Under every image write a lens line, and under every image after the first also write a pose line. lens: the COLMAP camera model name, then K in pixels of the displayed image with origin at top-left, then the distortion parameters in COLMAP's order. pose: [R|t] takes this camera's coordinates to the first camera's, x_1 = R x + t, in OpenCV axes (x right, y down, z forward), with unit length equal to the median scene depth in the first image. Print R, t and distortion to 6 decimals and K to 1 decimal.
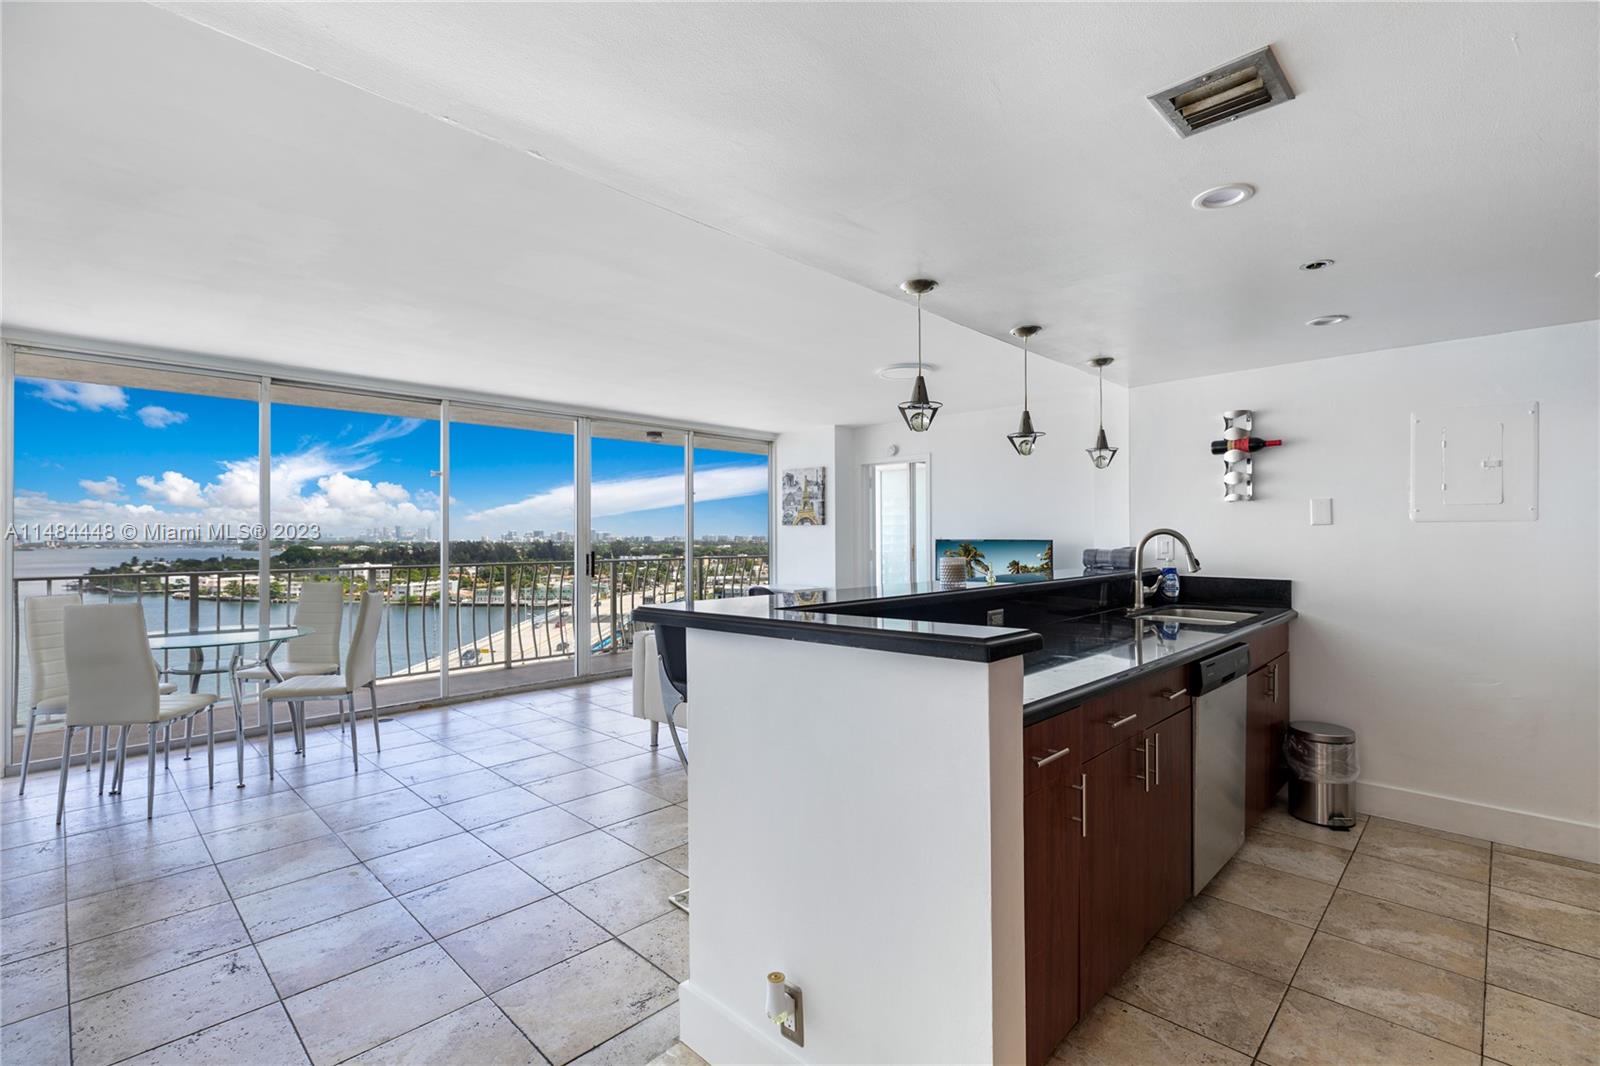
lens RADIAL K [[728.0, 0, 800.6], [0, 728.0, 531.8], [0, 0, 1]] dist [0.000912, -0.000110]
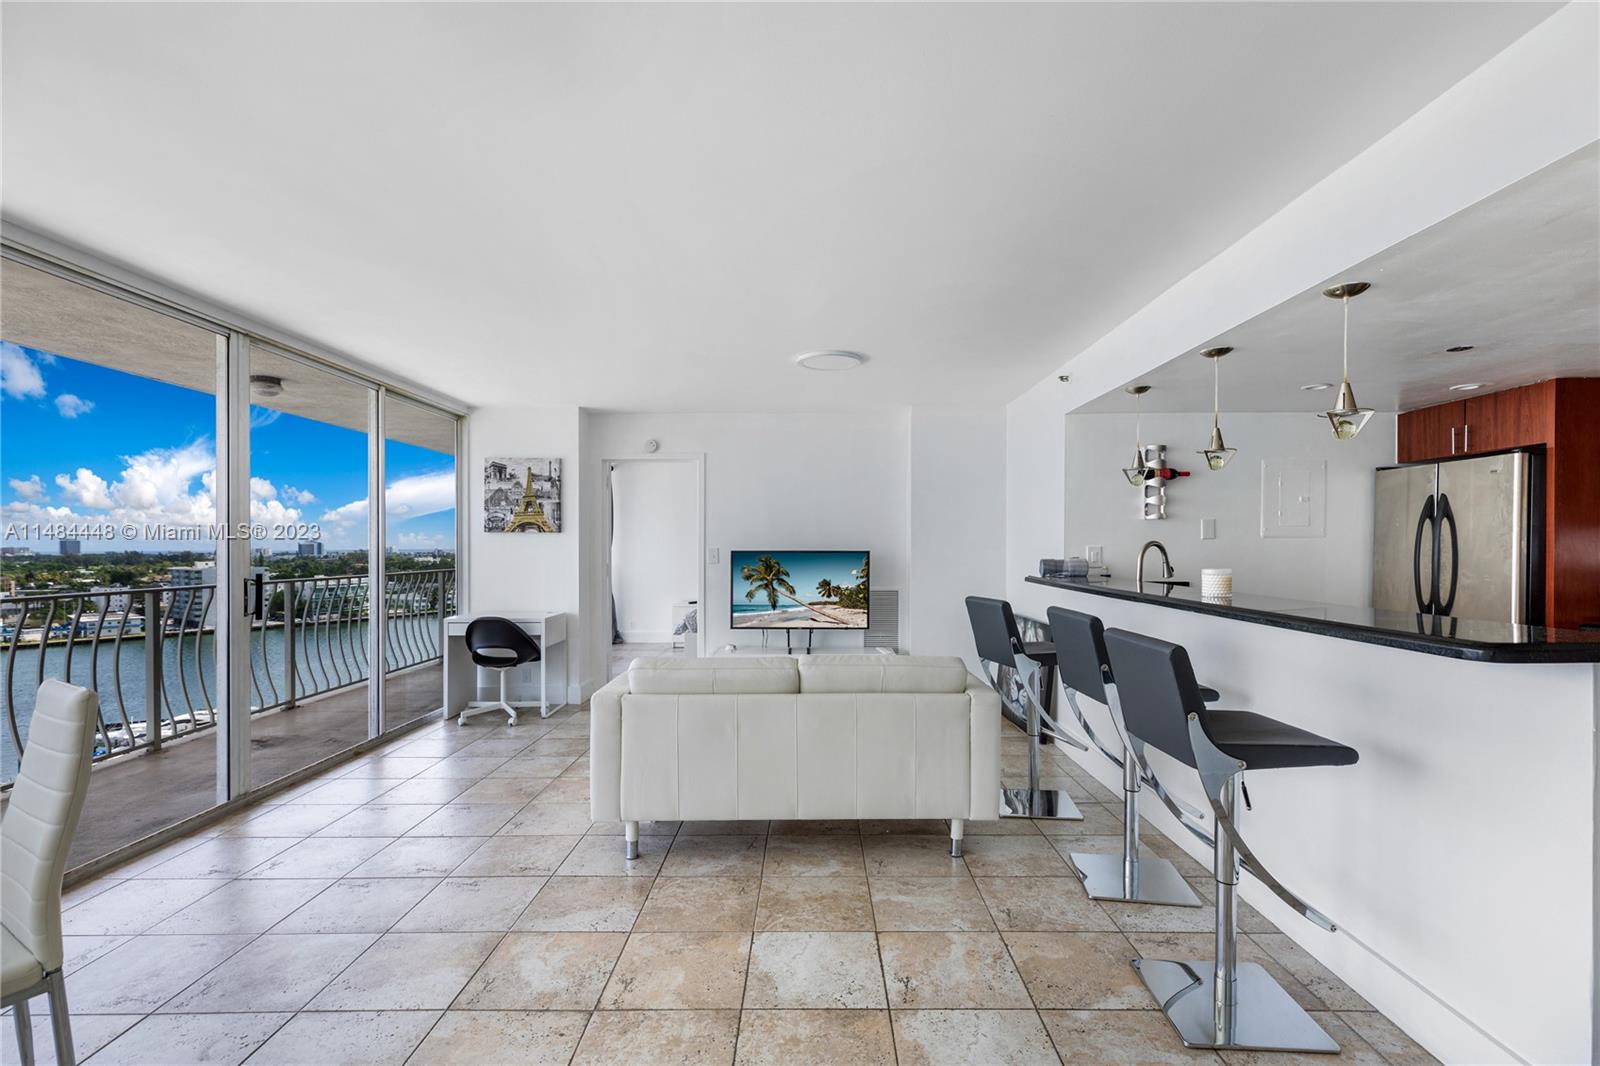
lens RADIAL K [[732.2, 0, 818.3], [0, 732.2, 556.0], [0, 0, 1]] dist [0.005908, 0.000385]
pose [[0.713834, -0.009257, 0.700253, -0.717764], [-0.004258, 0.999837, 0.017558, 0.001096], [-0.700302, -0.015515, 0.713678, 0.550034]]
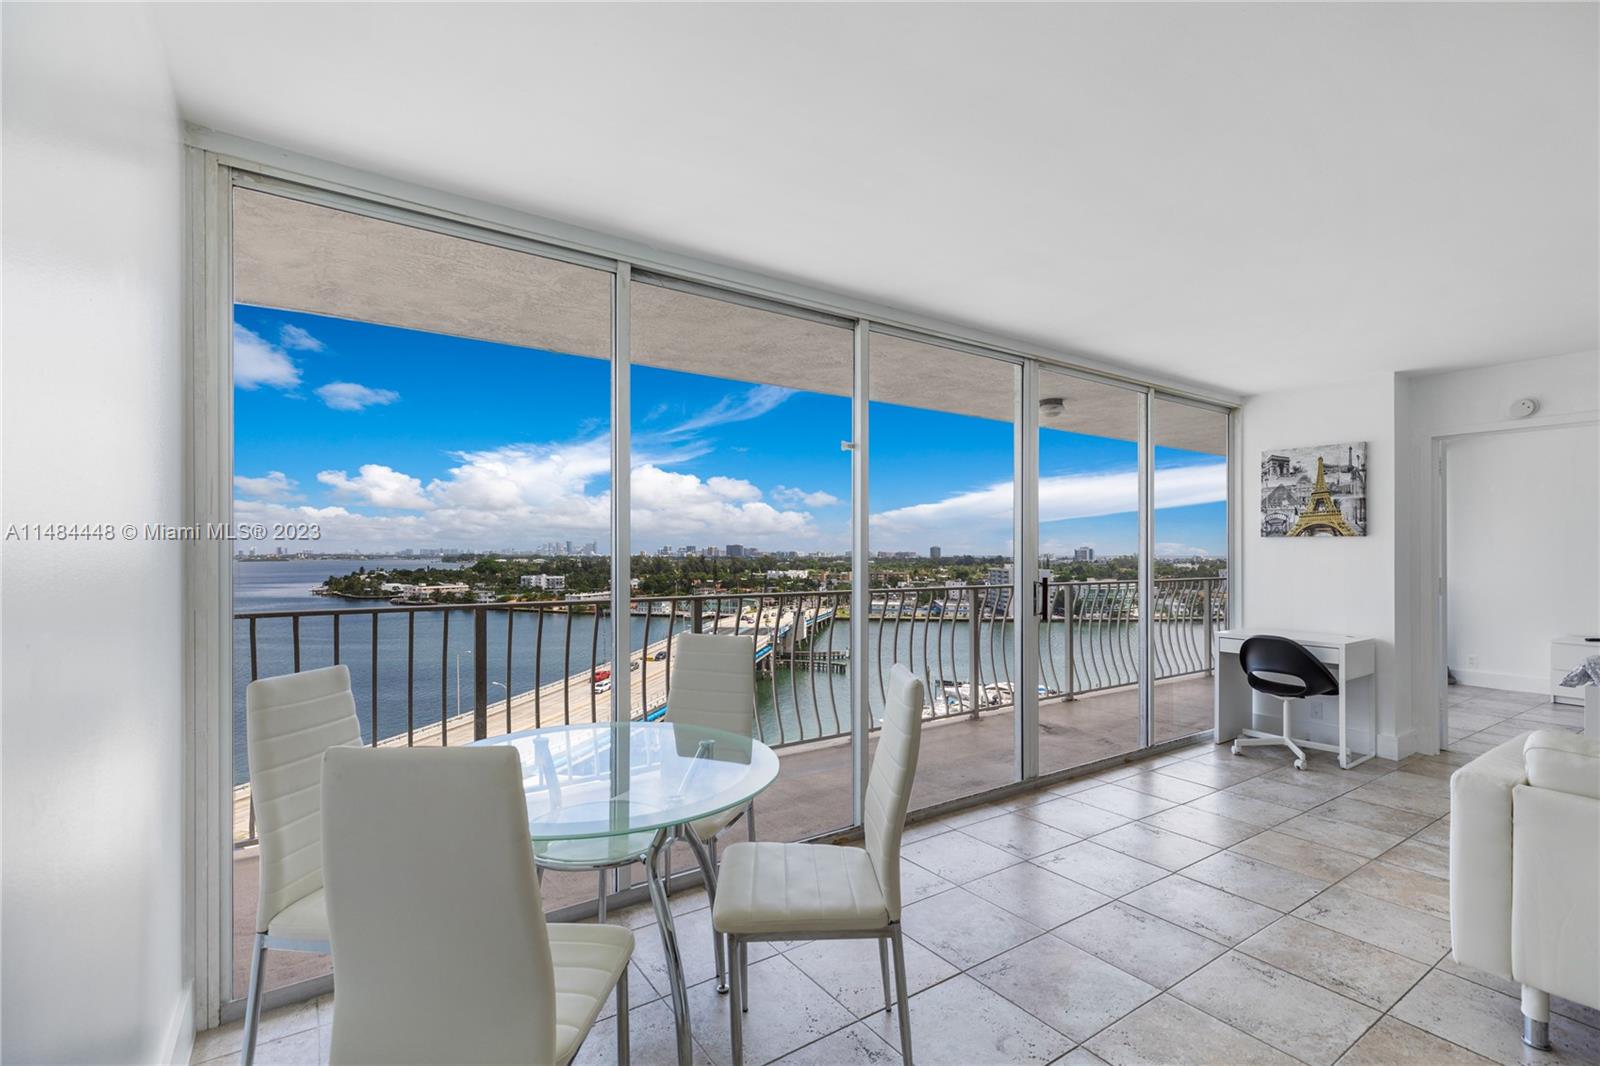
lens RADIAL K [[728.0, 0, 800.6], [0, 728.0, 531.8], [0, 0, 1]] dist [0.000912, -0.000110]
pose [[0.980080, -0.001763, -0.198593, -0.699959], [-0.002373, 0.999785, -0.020586, 0.001215], [0.198587, 0.020647, 0.979866, 0.682359]]
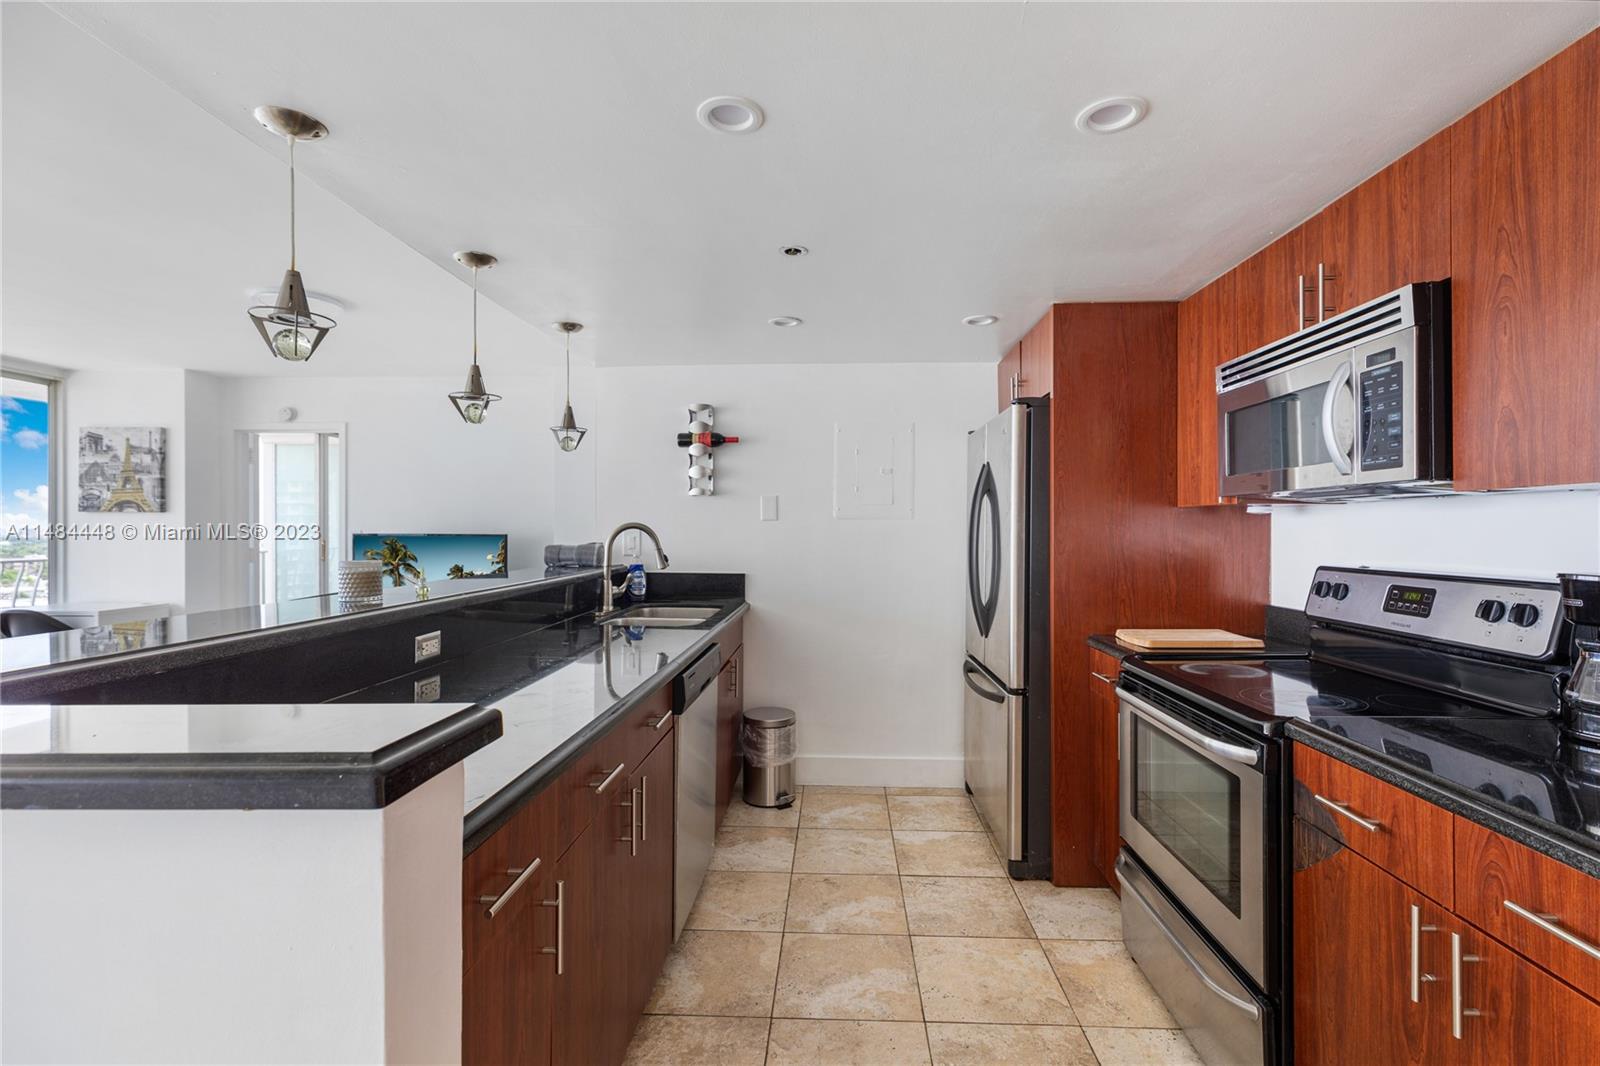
lens RADIAL K [[726.3, 0, 819.0], [0, 726.3, 528.9], [0, 0, 1]] dist [0.003179, 0.000486]
pose [[0.737542, 0.004735, 0.675285, 0.054389], [-0.007752, 0.999969, 0.001456, 0.000652], [-0.675257, -0.006308, 0.737556, 0.171247]]
